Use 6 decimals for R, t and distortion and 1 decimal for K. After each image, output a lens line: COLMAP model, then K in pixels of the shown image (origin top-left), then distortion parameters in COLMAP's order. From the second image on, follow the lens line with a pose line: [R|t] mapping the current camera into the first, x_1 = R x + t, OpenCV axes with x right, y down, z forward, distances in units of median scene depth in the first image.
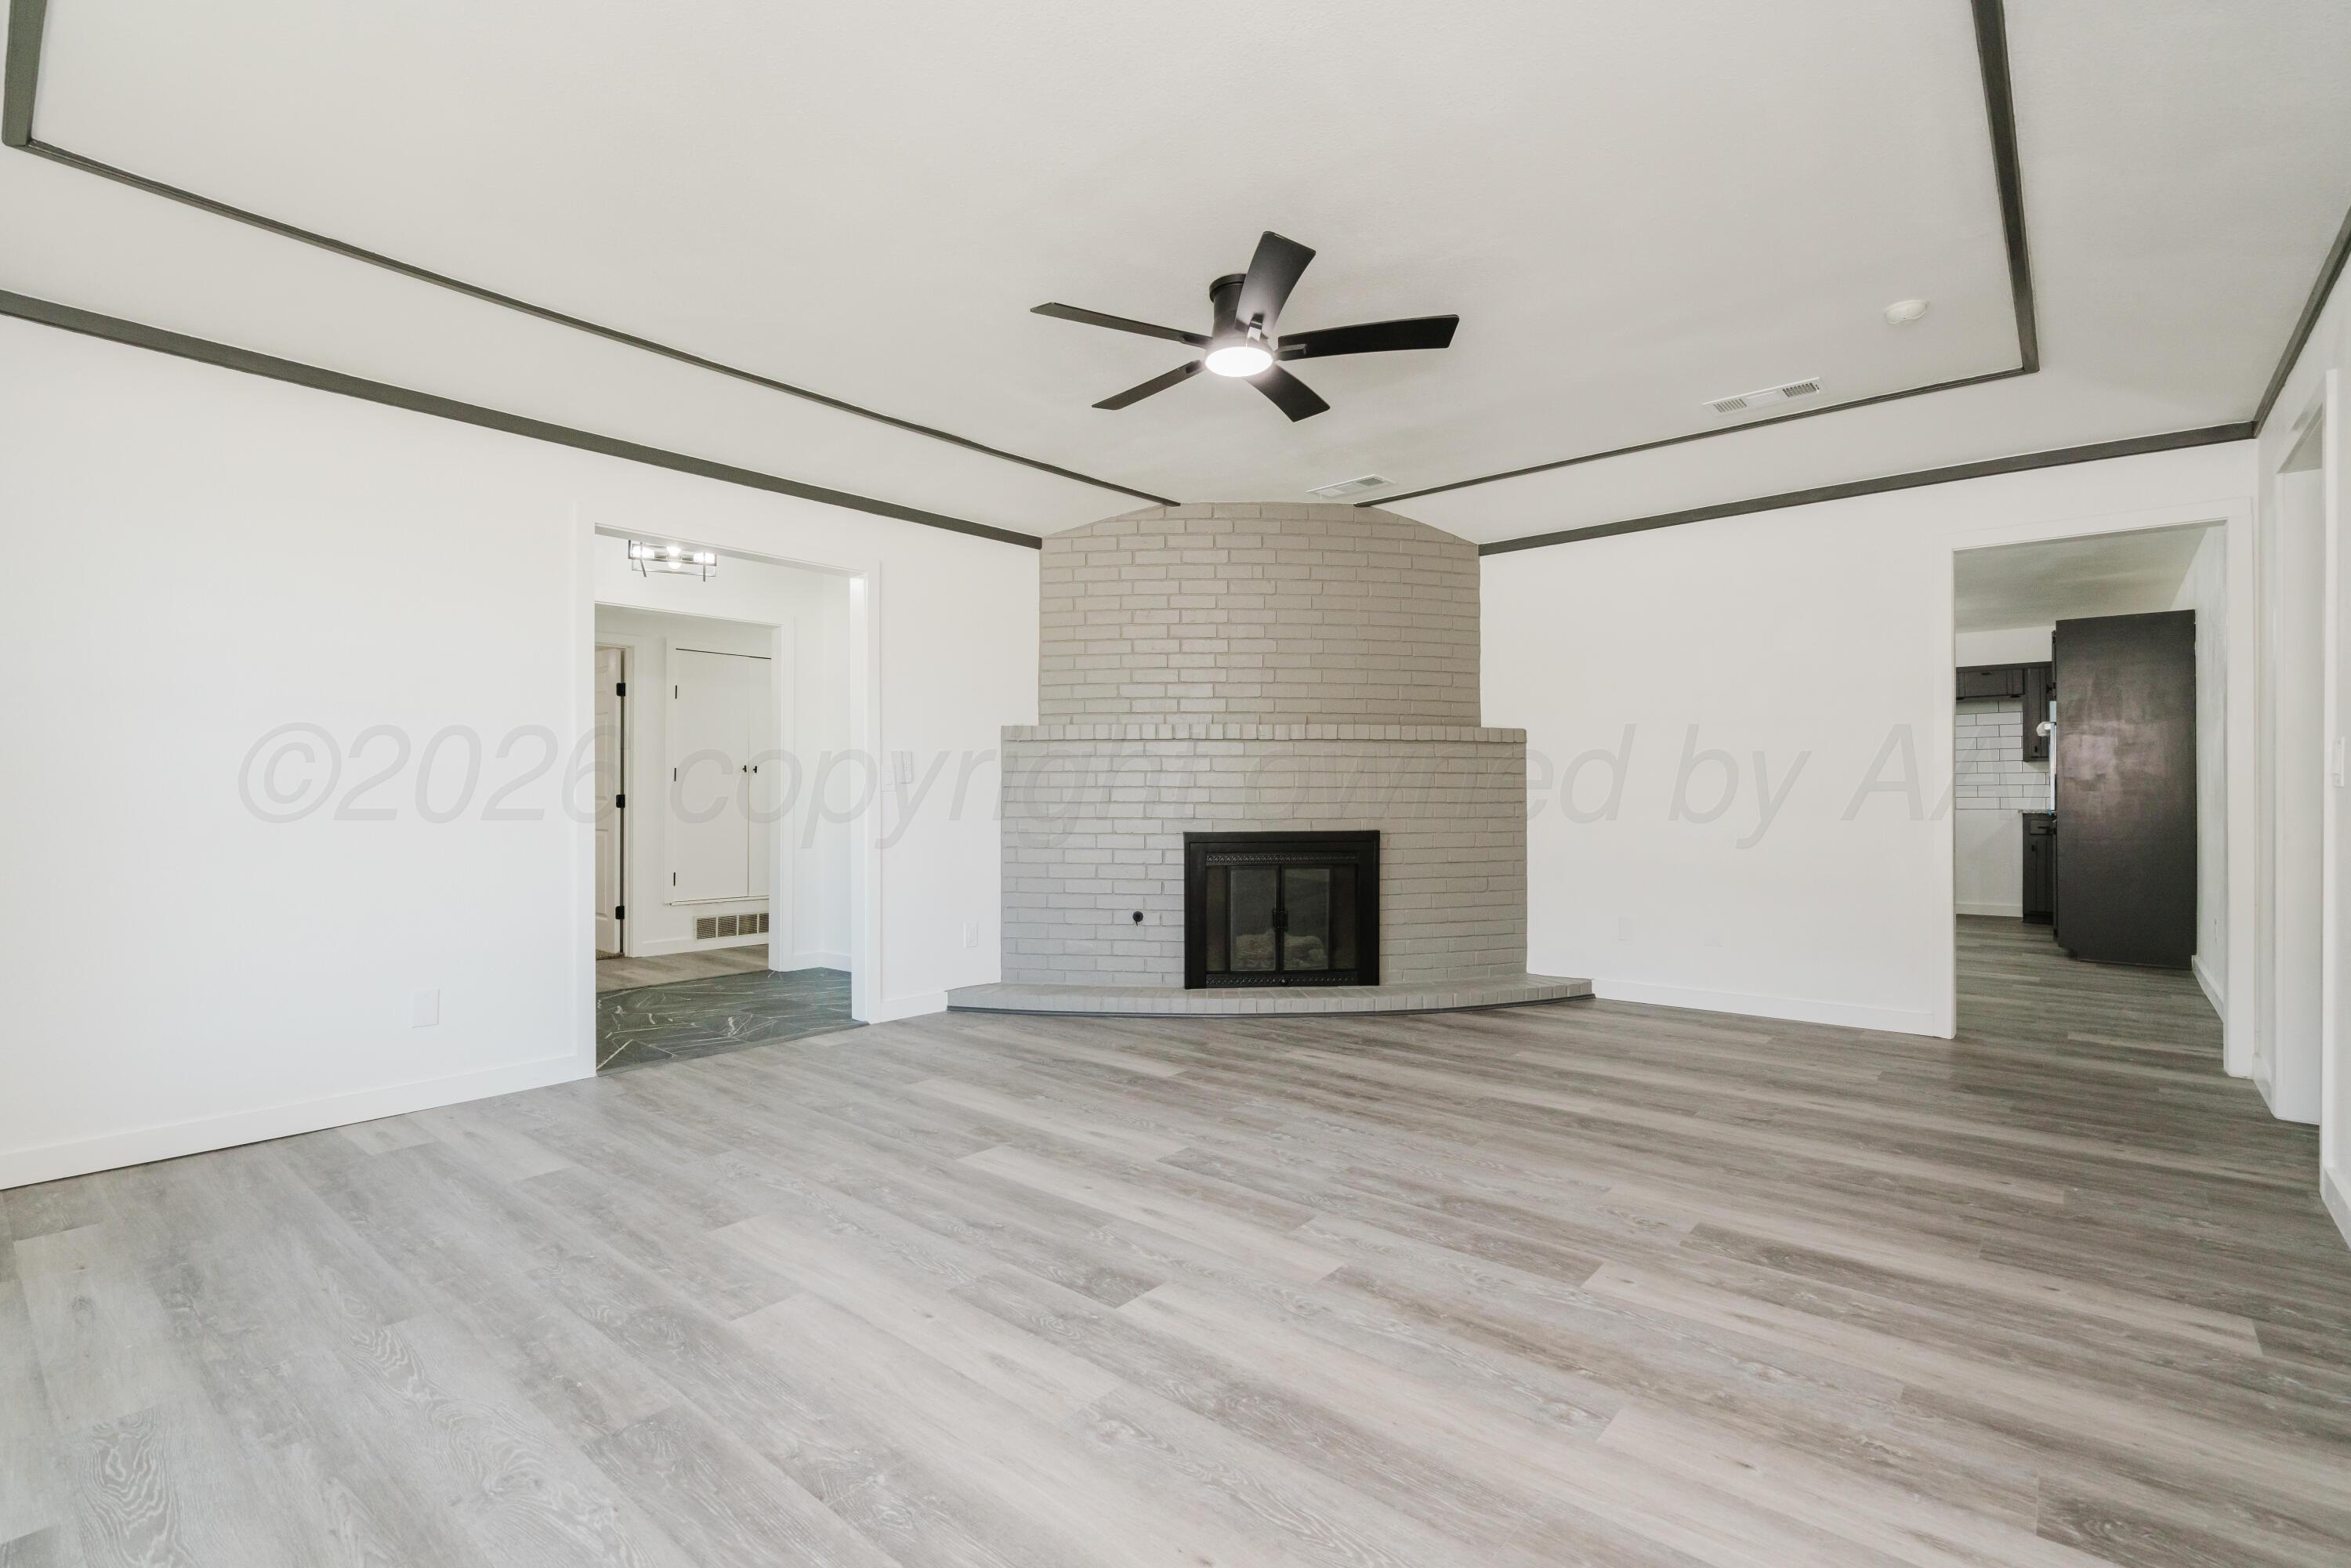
lens RADIAL K [[1061.6, 0, 1163.9], [0, 1061.6, 790.3], [0, 0, 1]] dist [-0.005881, 0.002433]
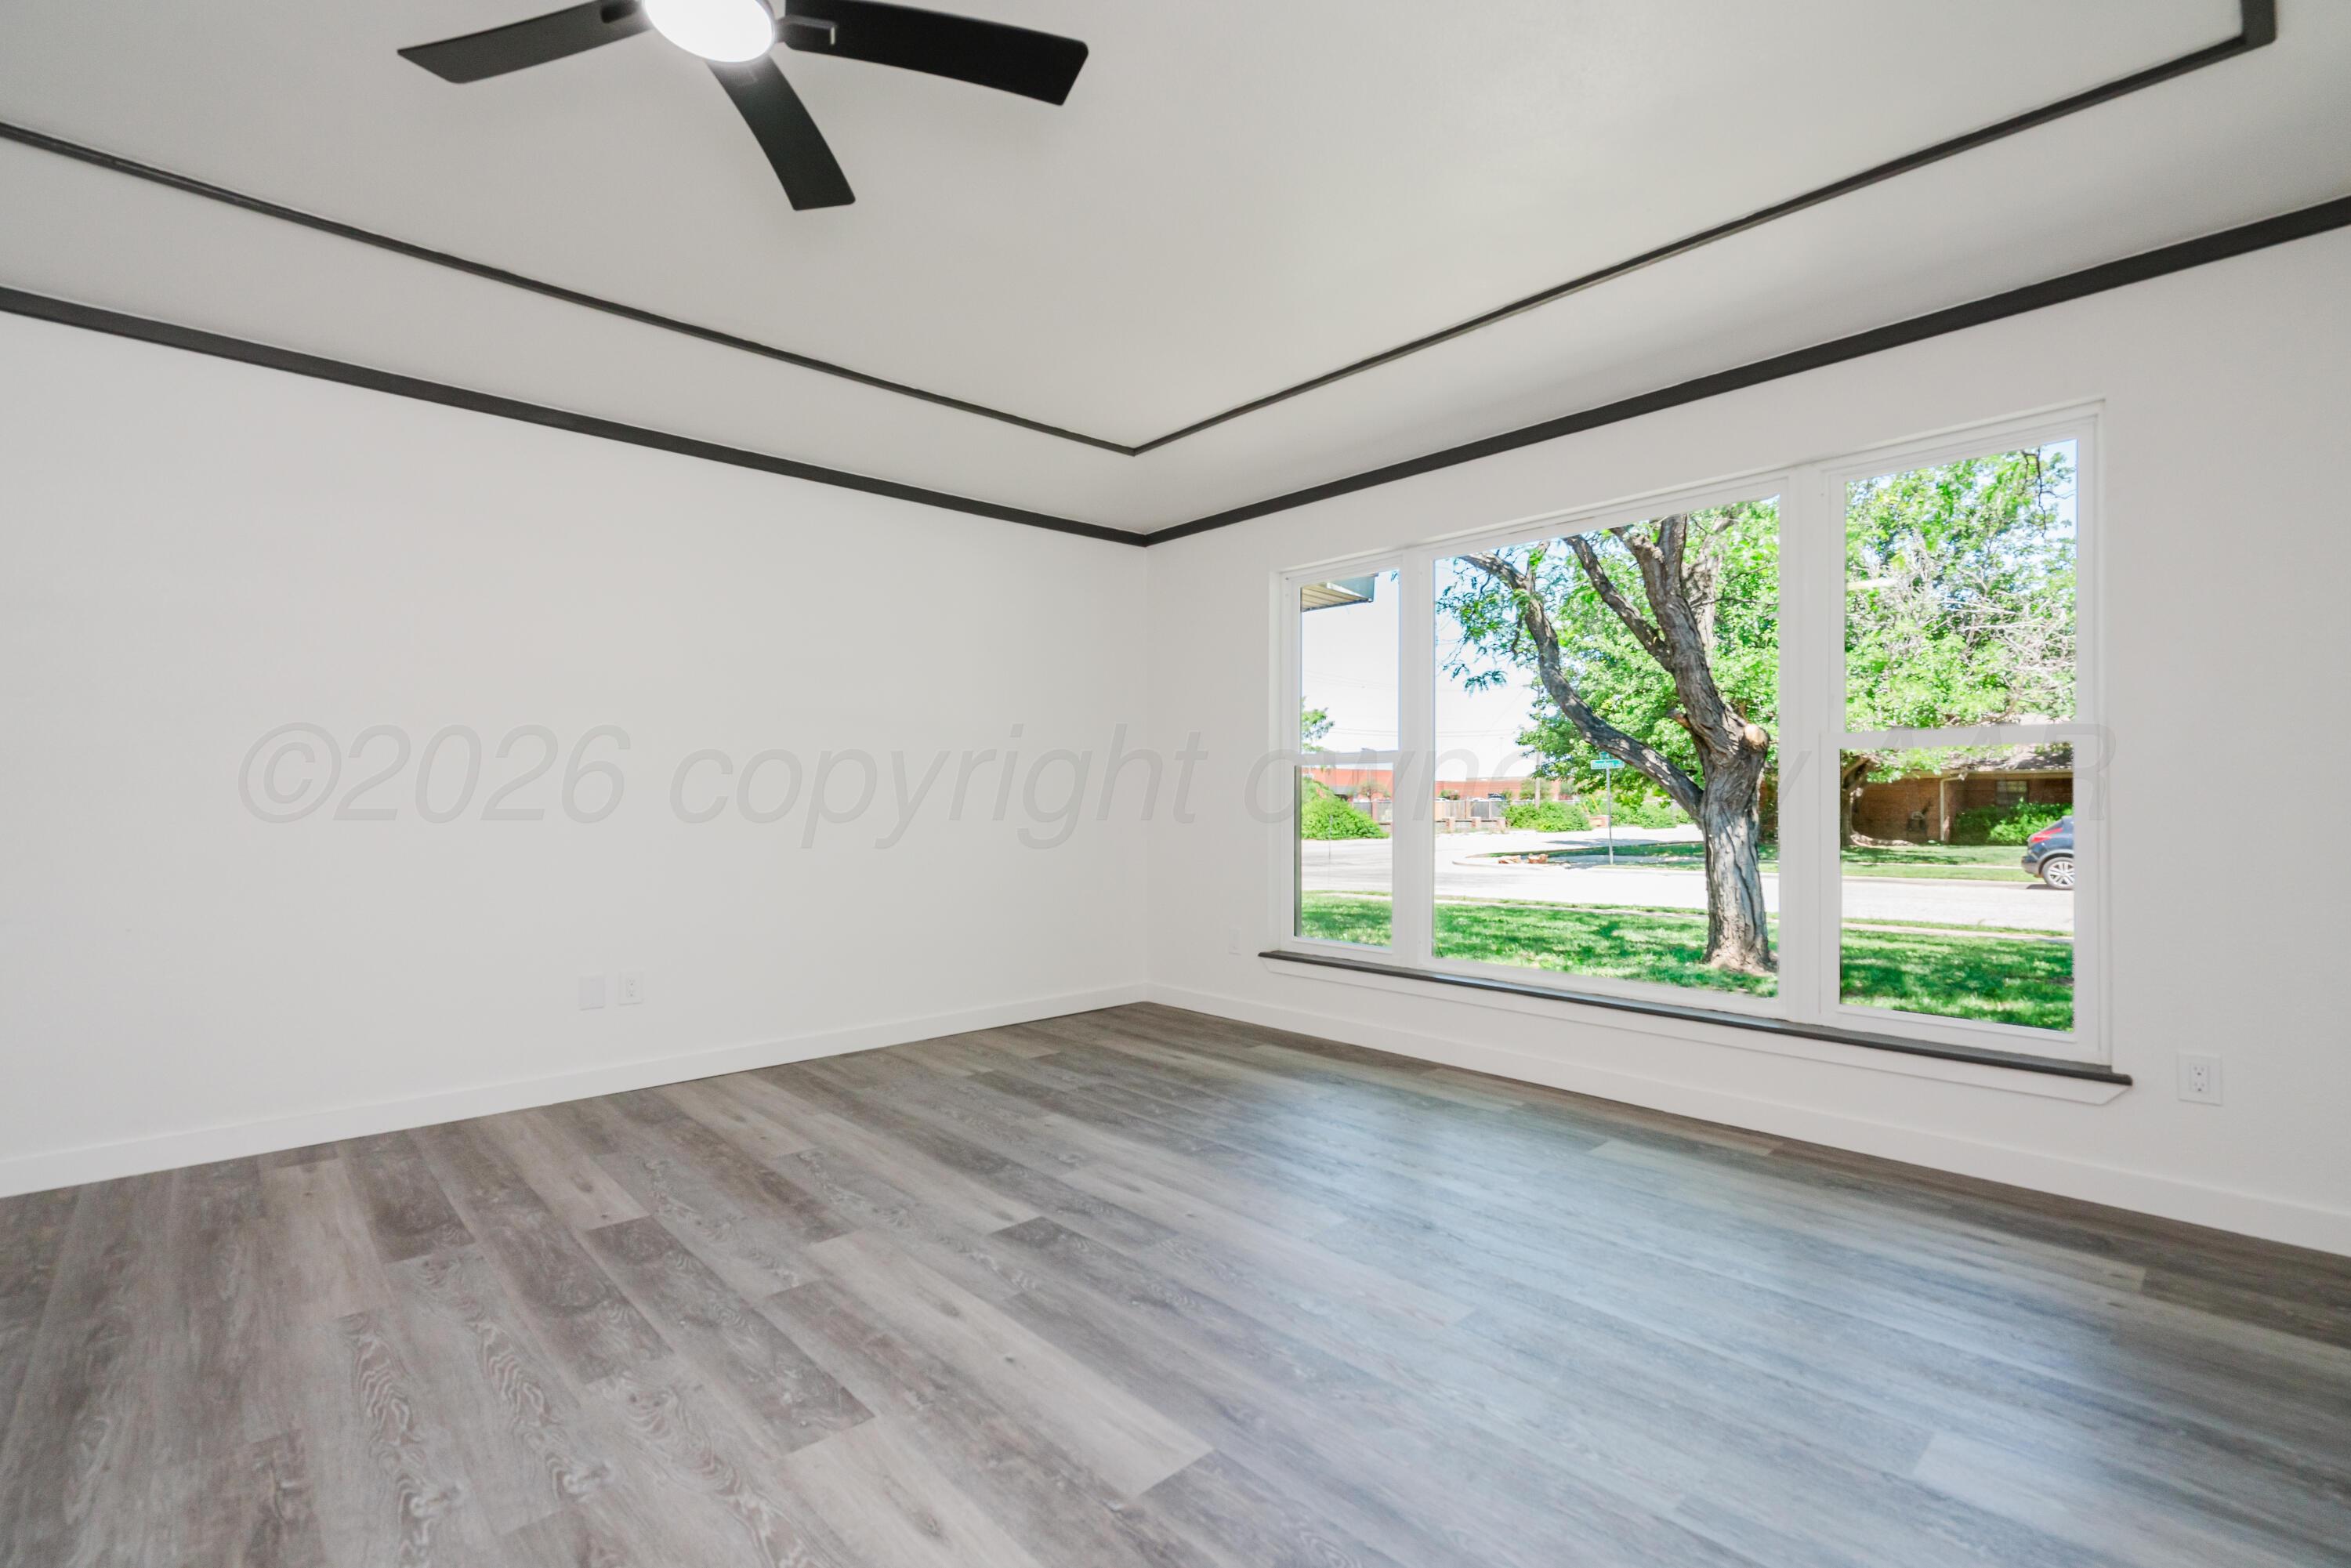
lens RADIAL K [[1061.6, 0, 1174.2], [0, 1061.6, 793.5], [0, 0, 1]] dist [-0.005881, 0.002433]
pose [[-0.993633, 0.004052, 0.112593, -0.177181], [0.002643, 0.999916, -0.012654, 0.007013], [-0.112634, -0.012276, -0.993561, 1.155015]]
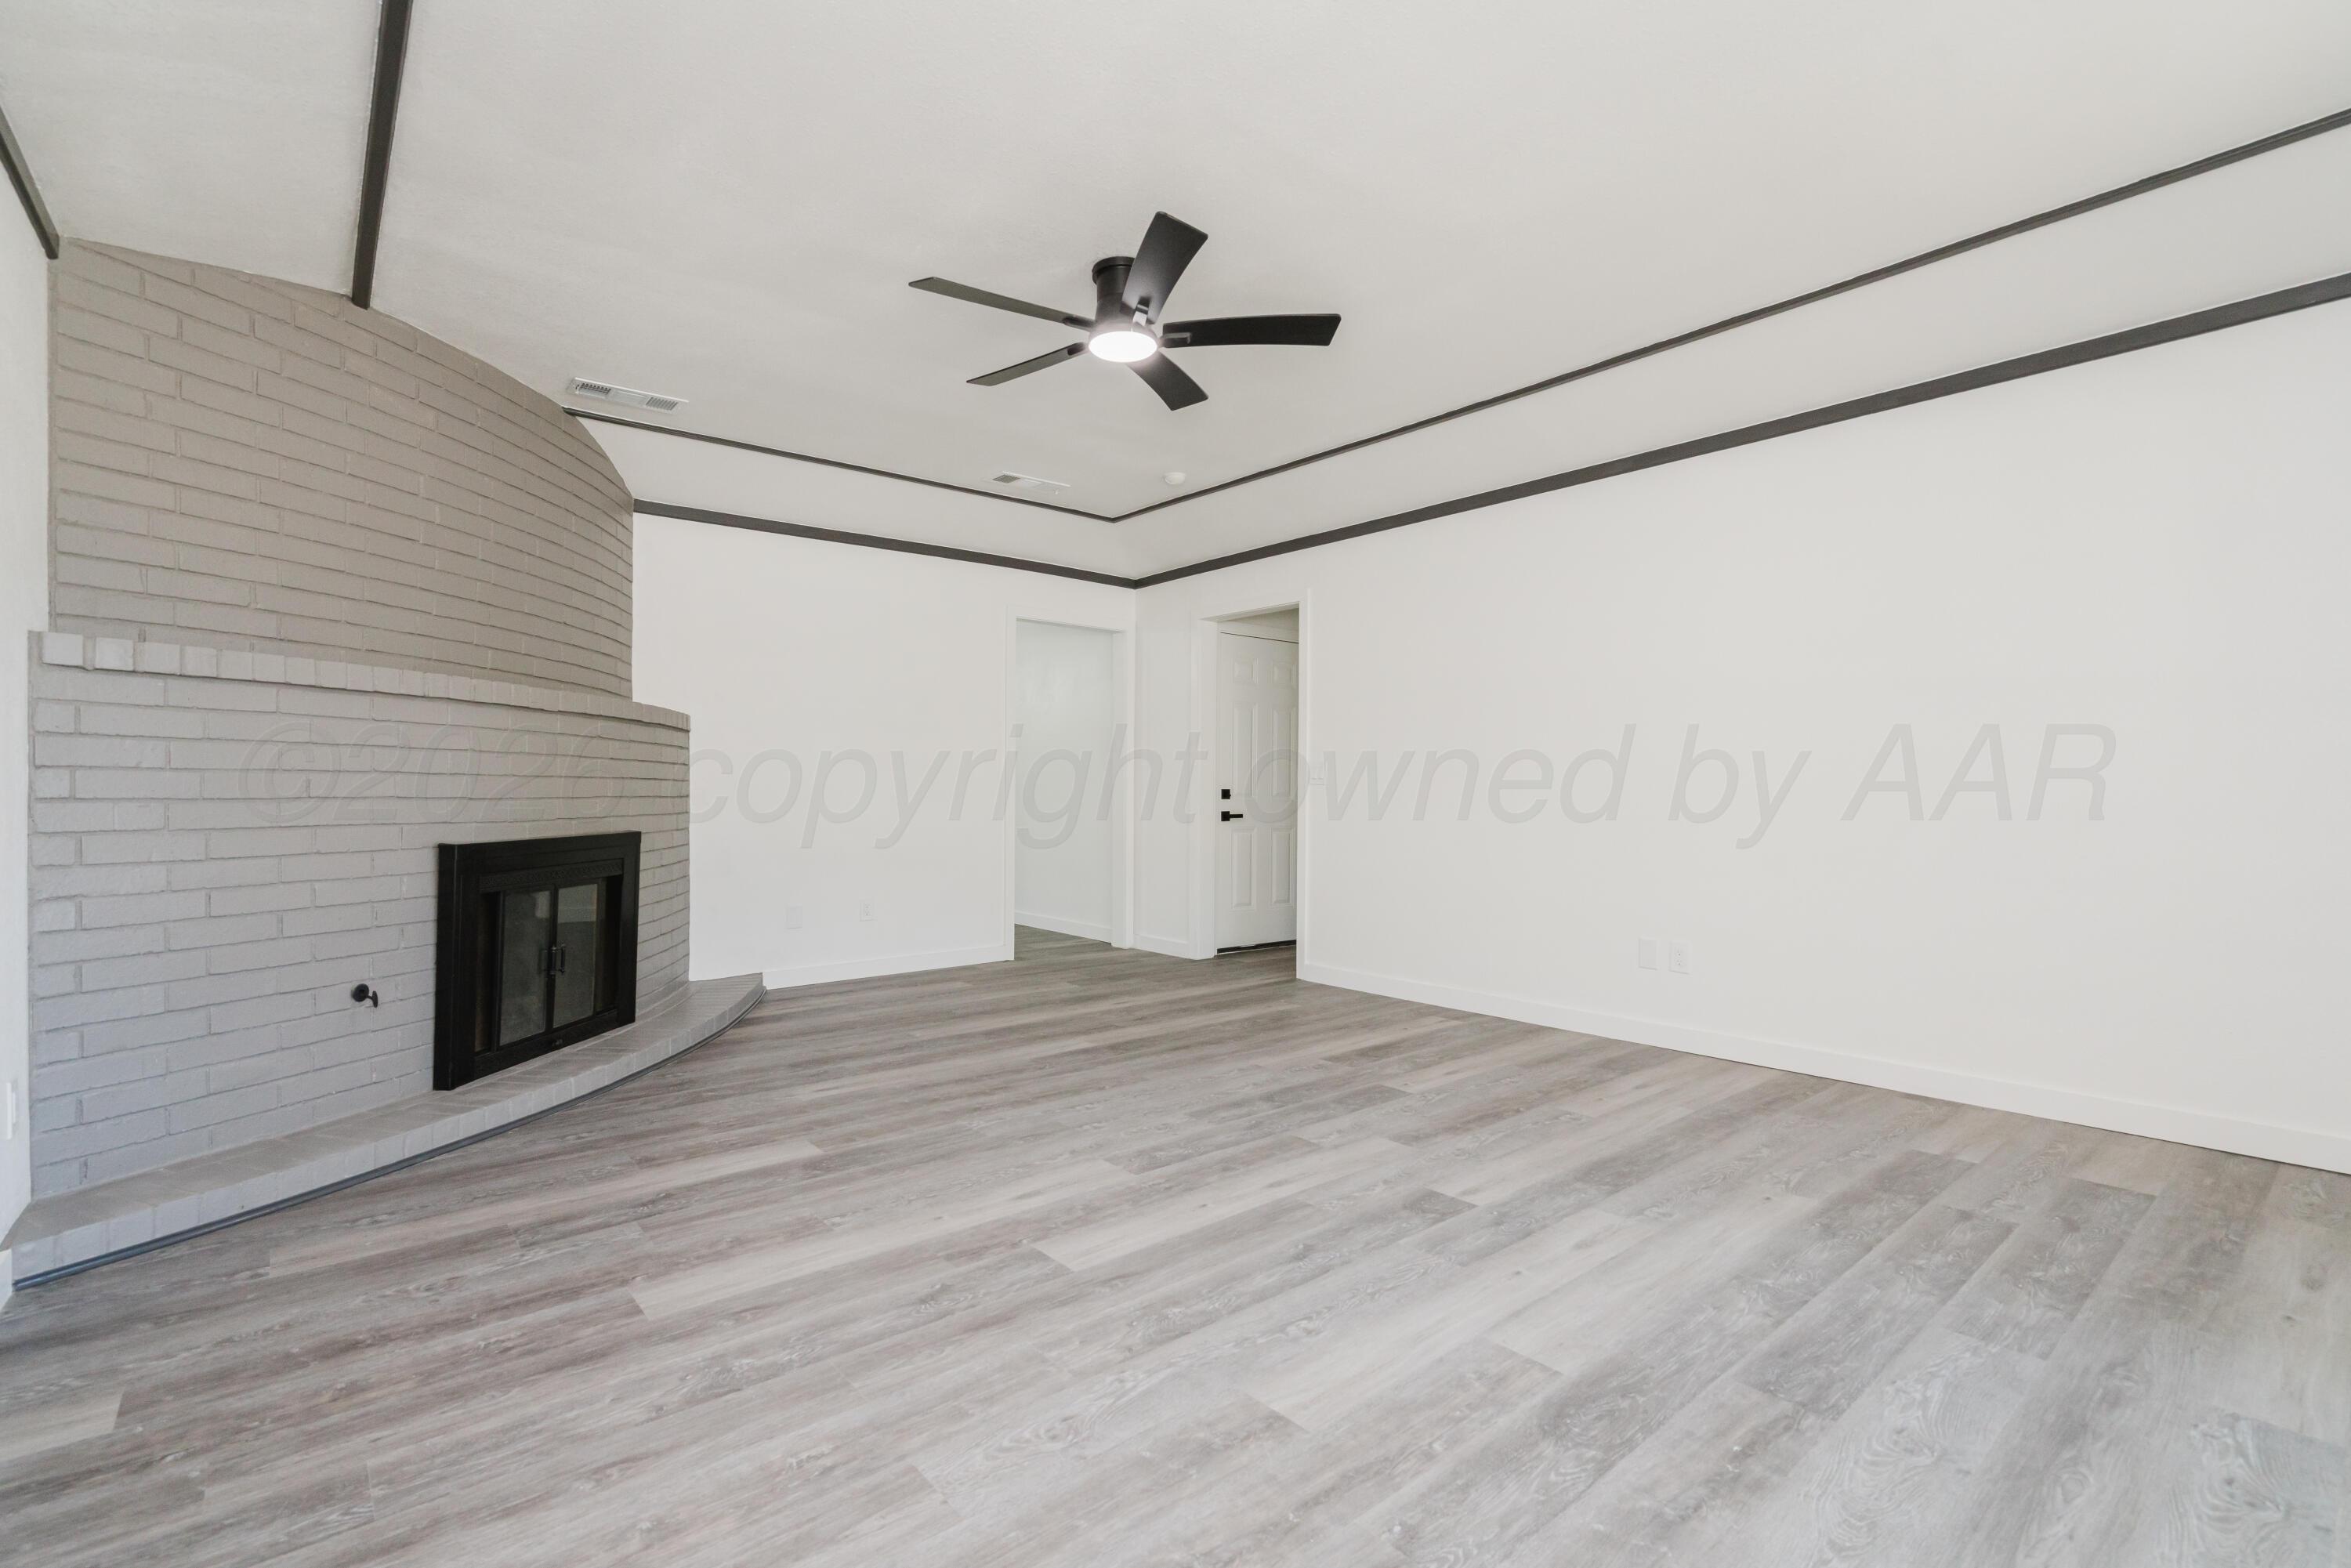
lens RADIAL K [[1061.6, 0, 1167.9], [0, 1061.6, 792.5], [0, 0, 1]] dist [-0.005881, 0.002433]
pose [[0.167110, -0.000489, 0.985938, -0.681030], [-0.004598, 0.999989, 0.001276, 0.007400], [-0.985928, -0.004747, 0.167105, 0.600375]]
